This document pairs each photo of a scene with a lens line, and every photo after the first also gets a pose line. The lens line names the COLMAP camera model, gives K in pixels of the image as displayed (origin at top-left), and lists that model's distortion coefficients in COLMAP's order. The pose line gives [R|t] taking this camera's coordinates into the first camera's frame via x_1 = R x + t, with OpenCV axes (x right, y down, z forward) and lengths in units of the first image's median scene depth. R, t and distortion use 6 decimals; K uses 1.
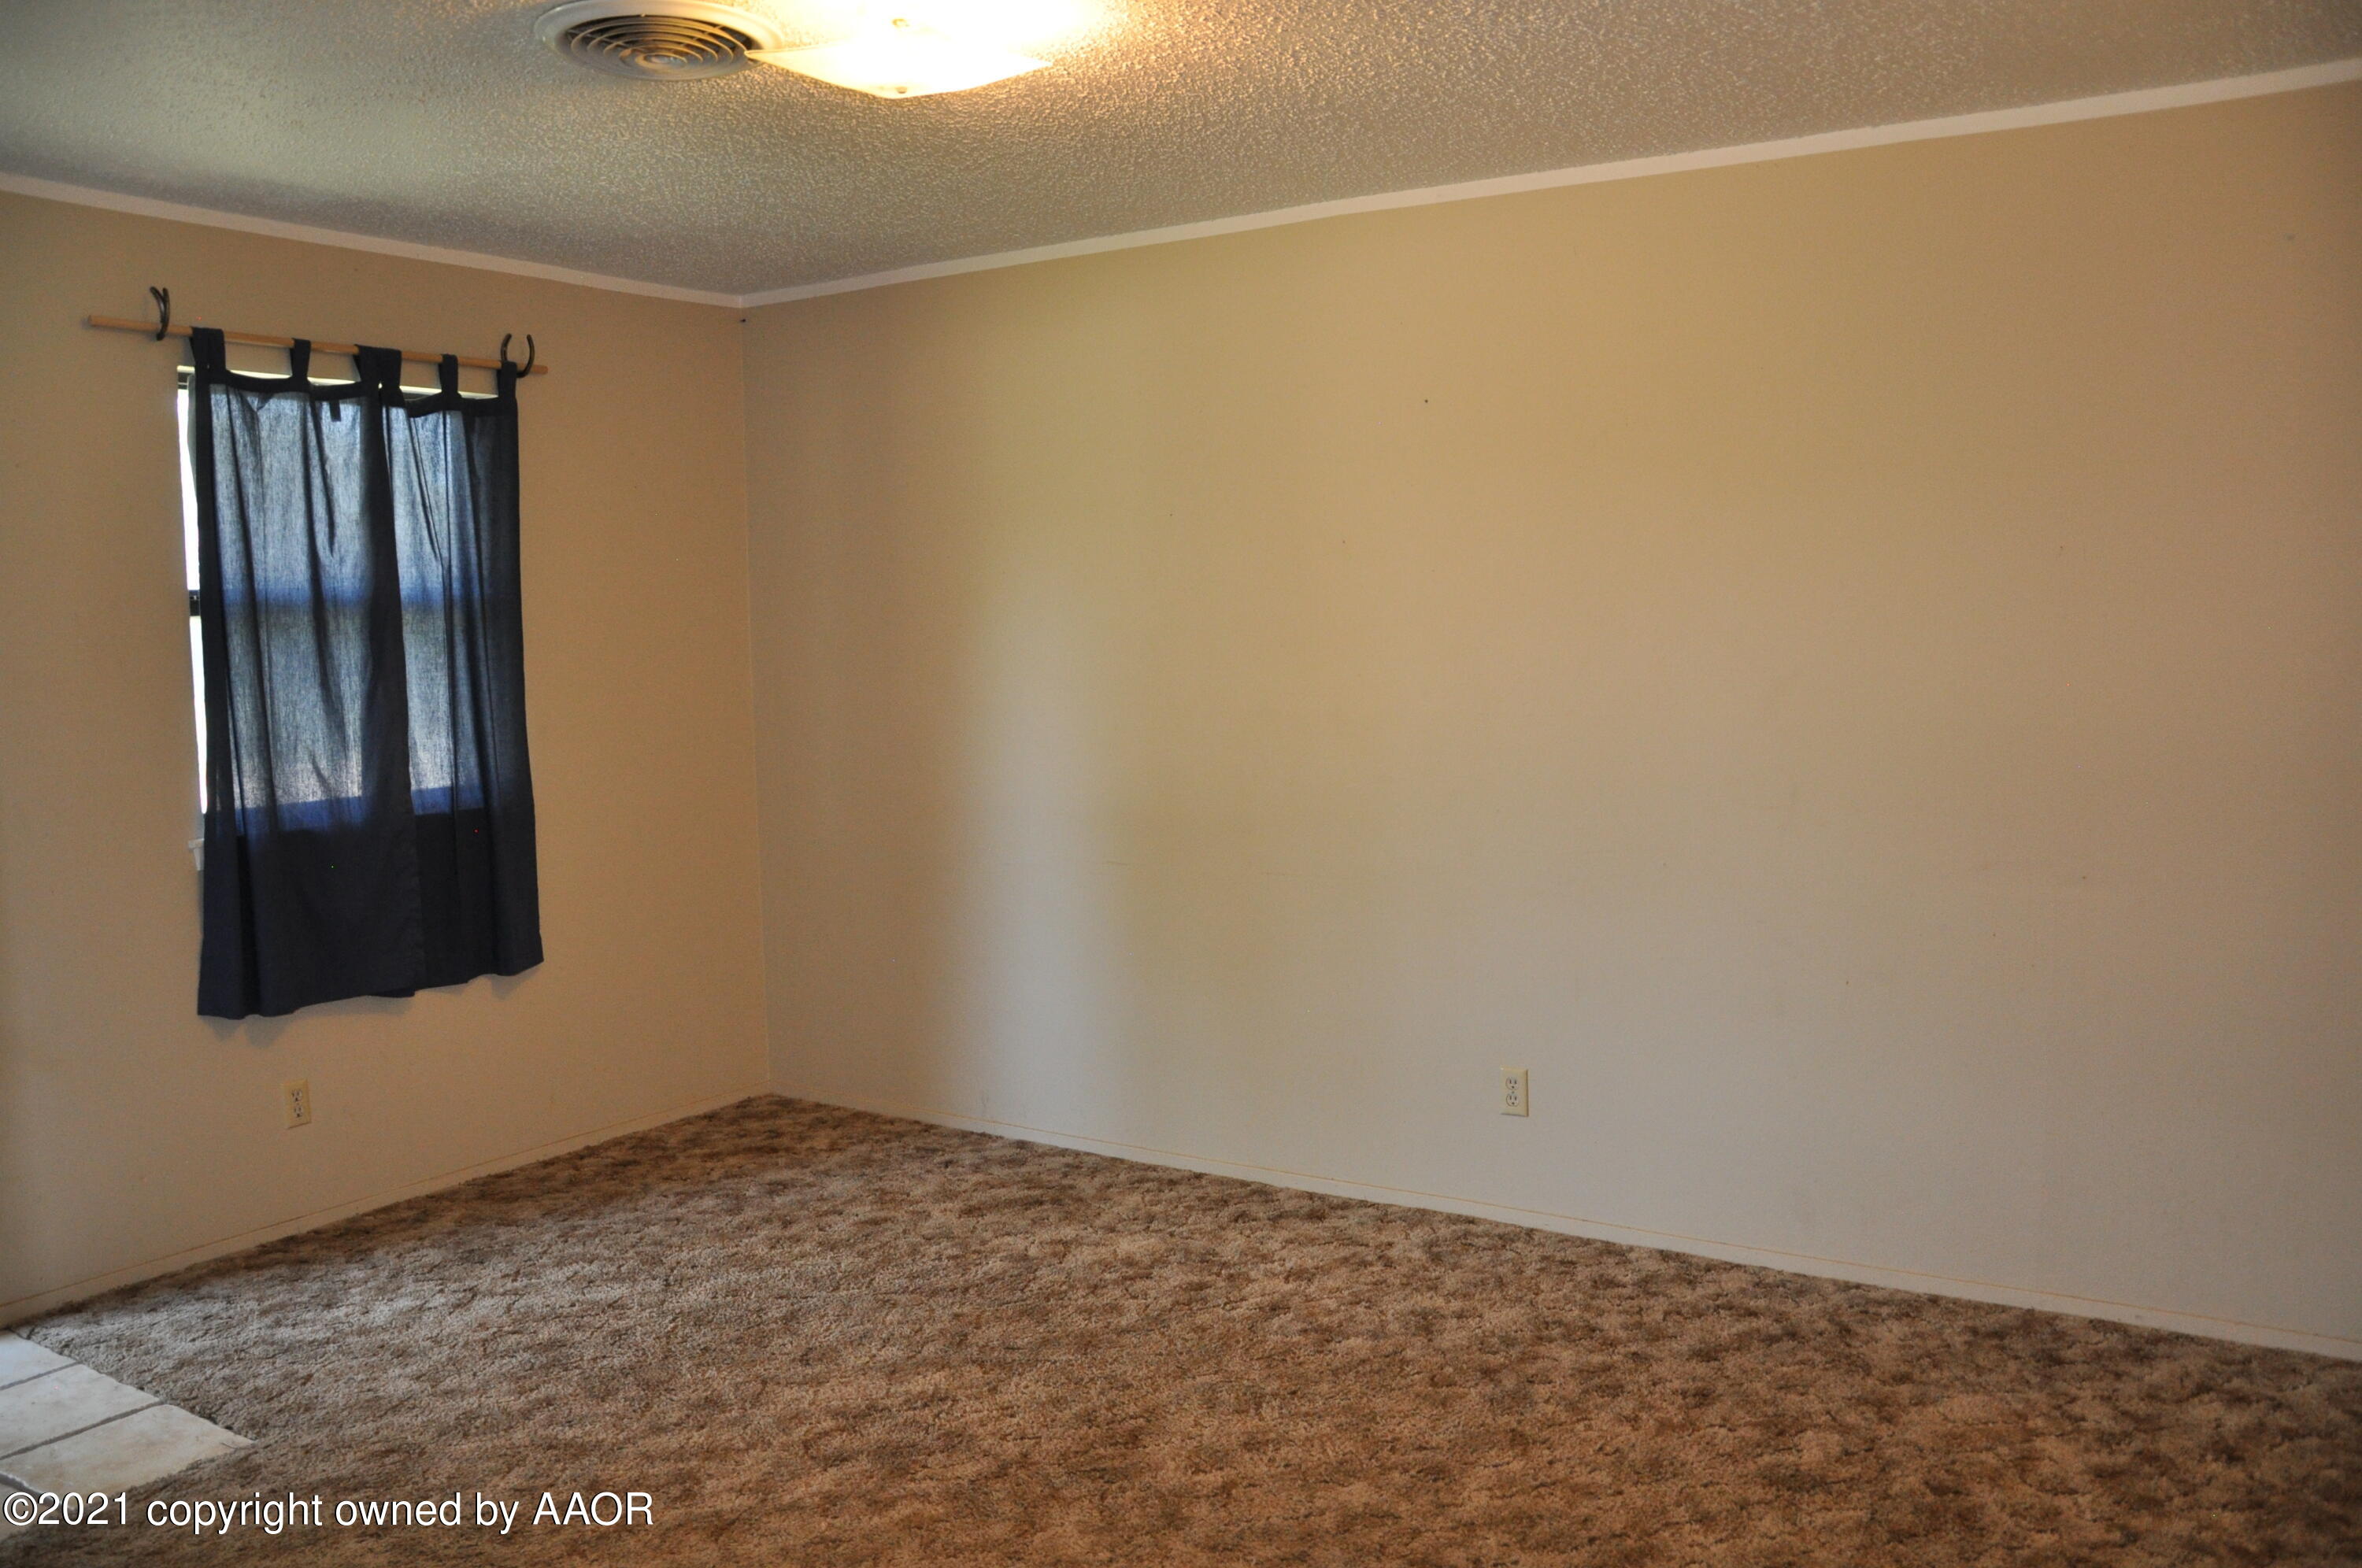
lens RADIAL K [[1840.6, 0, 1174.0], [0, 1840.6, 808.7], [0, 0, 1]] dist [-0.165235, 0.128541]
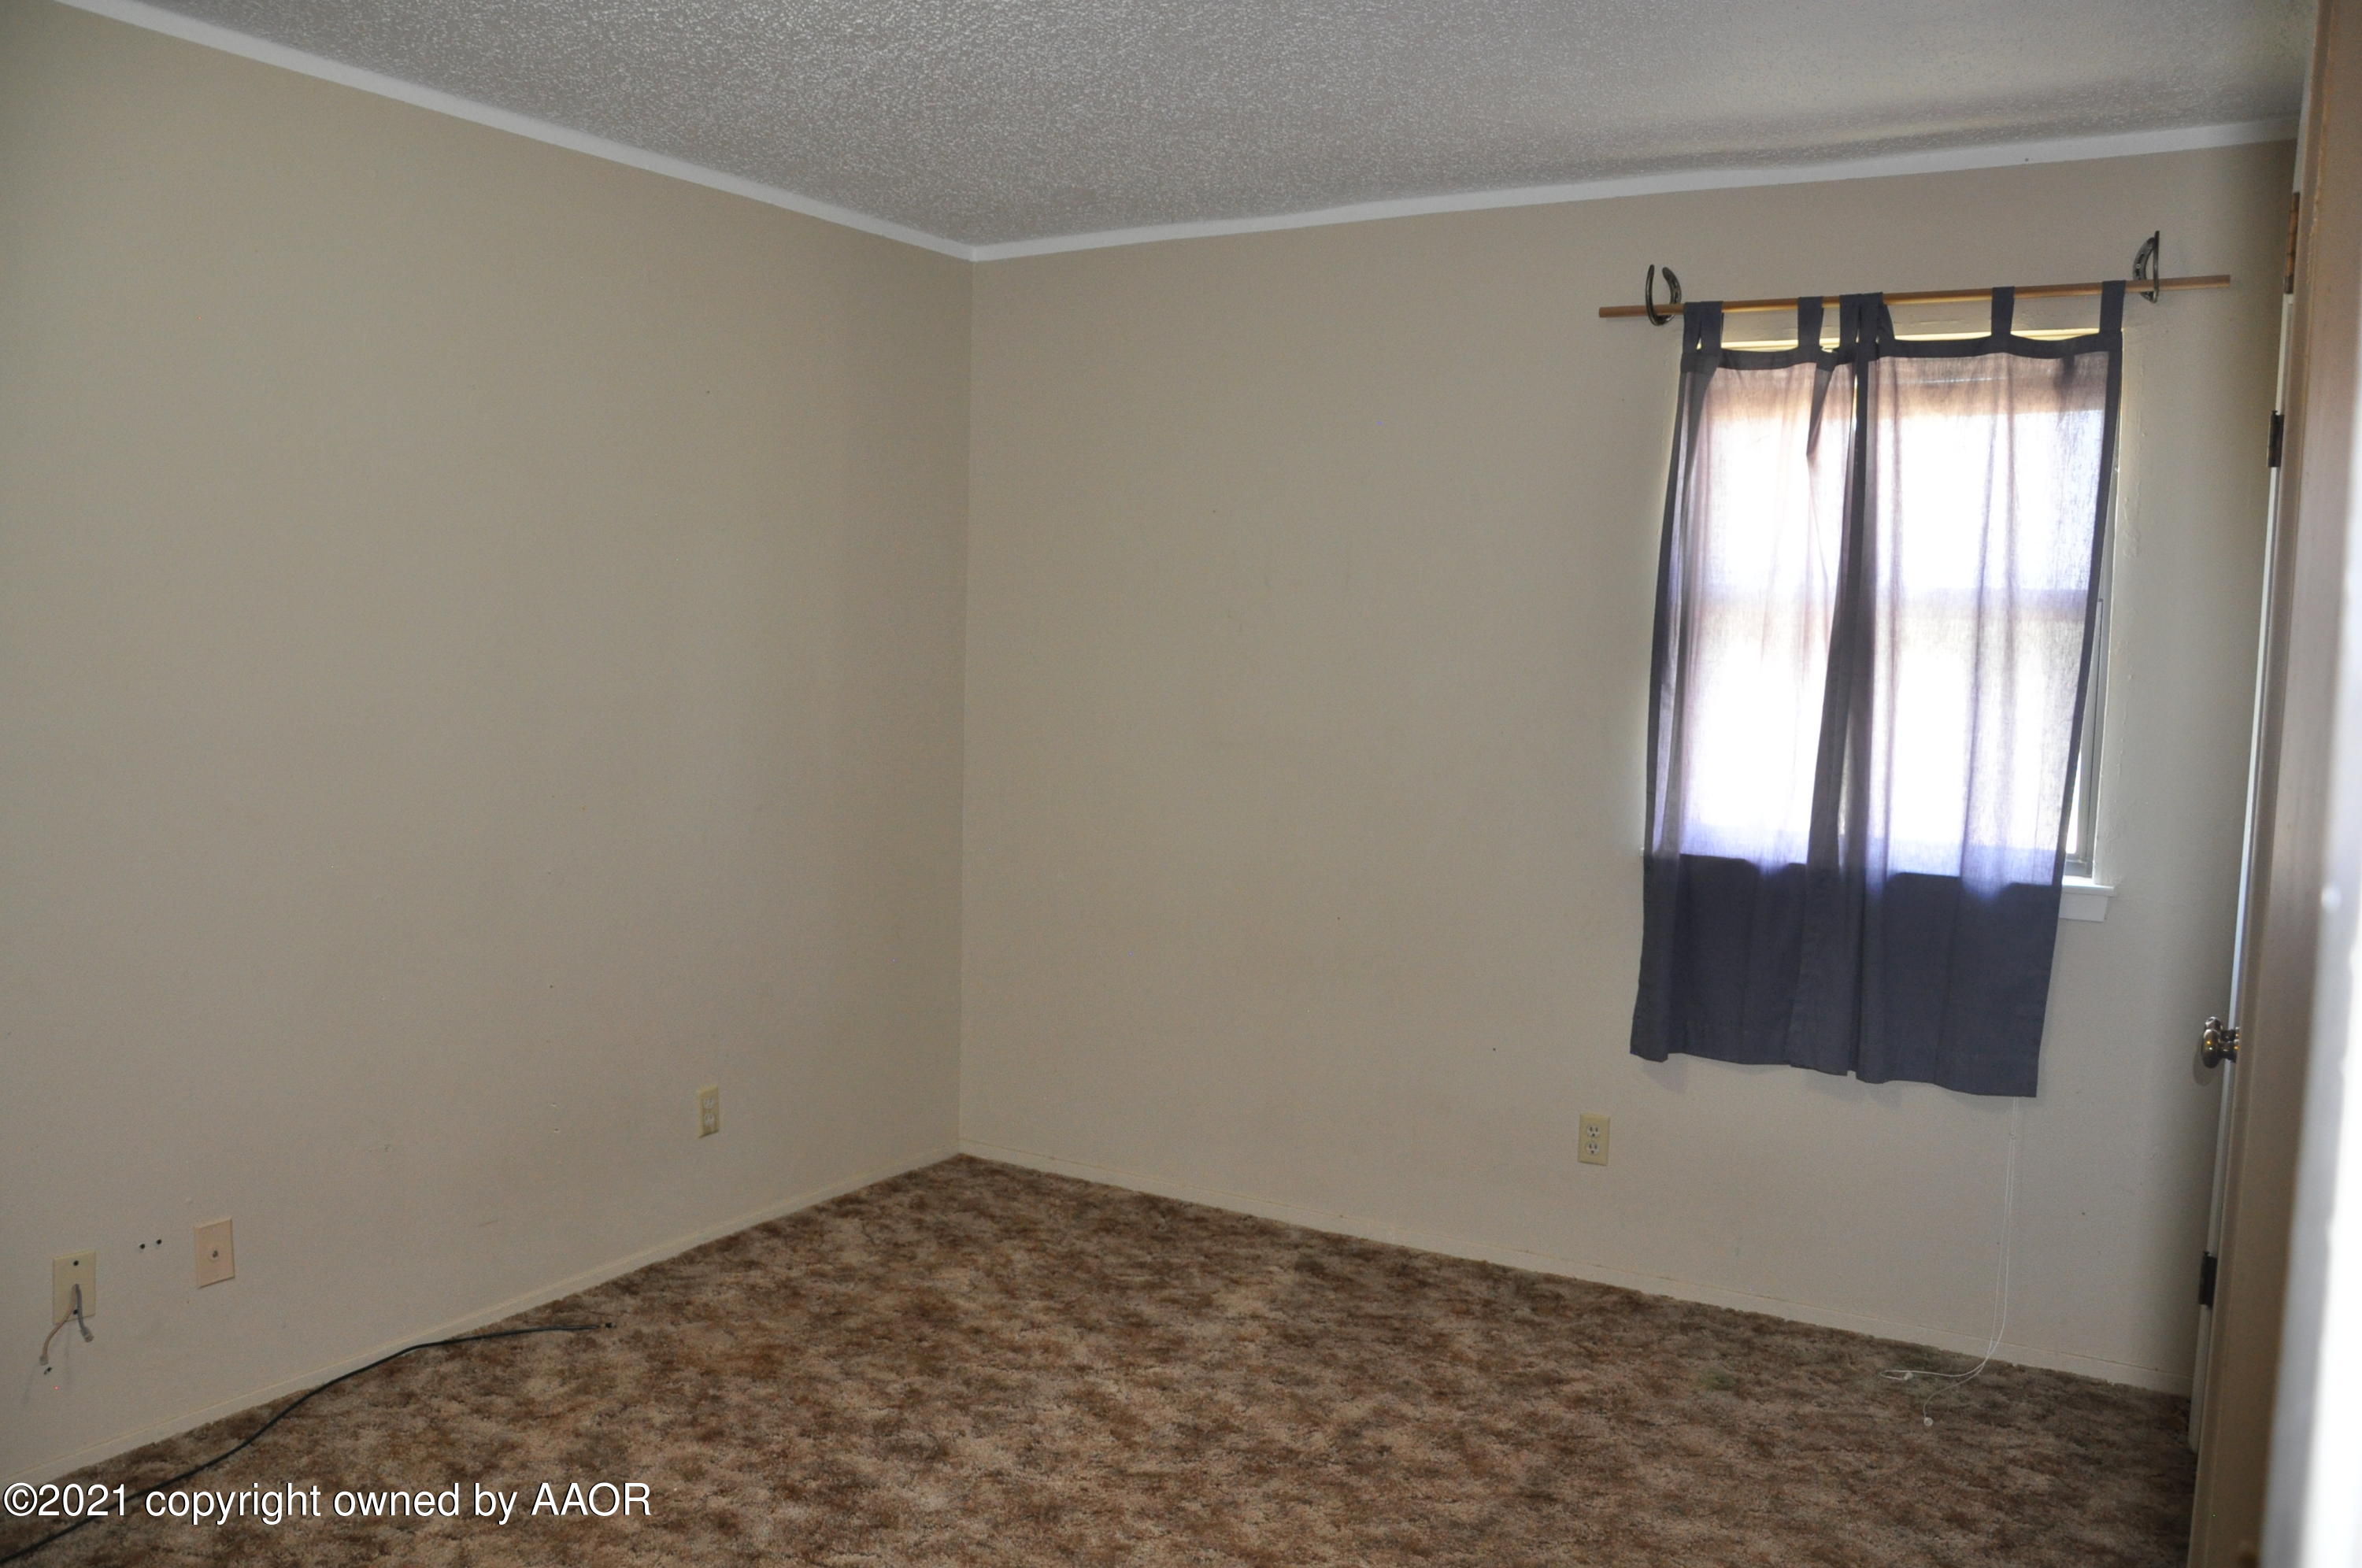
lens RADIAL K [[1906.8, 0, 1180.8], [0, 1906.8, 862.9], [0, 0, 1]] dist [-0.082781, 0.137248]
pose [[0.008931, 0.144630, -0.989446, 0.466820], [-0.139636, 0.979971, 0.141984, -0.083308], [0.990163, 0.136894, 0.028948, 0.724170]]
